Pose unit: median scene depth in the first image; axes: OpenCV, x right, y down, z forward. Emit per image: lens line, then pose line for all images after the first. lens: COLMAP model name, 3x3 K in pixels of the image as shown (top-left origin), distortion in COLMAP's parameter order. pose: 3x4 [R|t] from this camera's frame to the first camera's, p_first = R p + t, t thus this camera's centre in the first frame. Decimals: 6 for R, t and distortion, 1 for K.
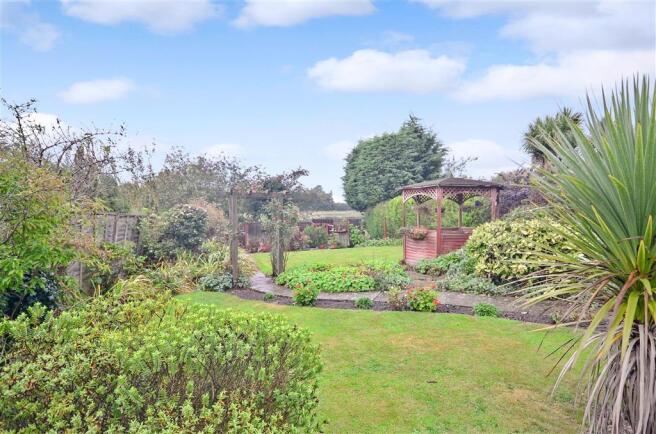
lens RADIAL K [[337.8, 0, 326.8], [0, 337.8, 217.7], [0, 0, 1]] dist [-0.000069, -0.000193]
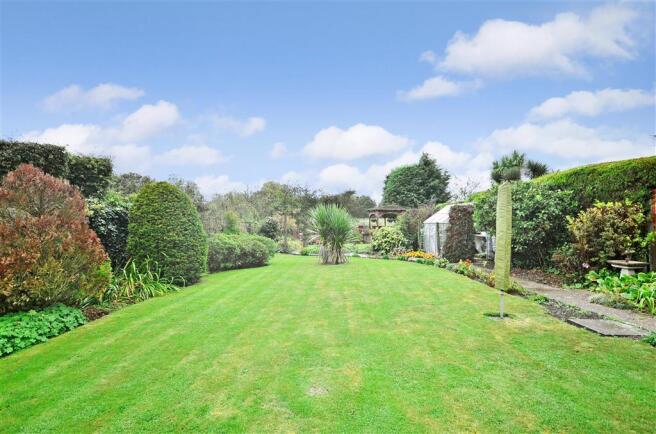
lens RADIAL K [[337.8, 0, 327.9], [0, 337.8, 218.5], [0, 0, 1]] dist [-0.000069, -0.000193]
pose [[0.961804, 0.010412, -0.273542, 0.273049], [-0.013339, 0.999872, -0.008841, -0.008553], [0.273415, 0.012152, 0.961819, -0.500377]]
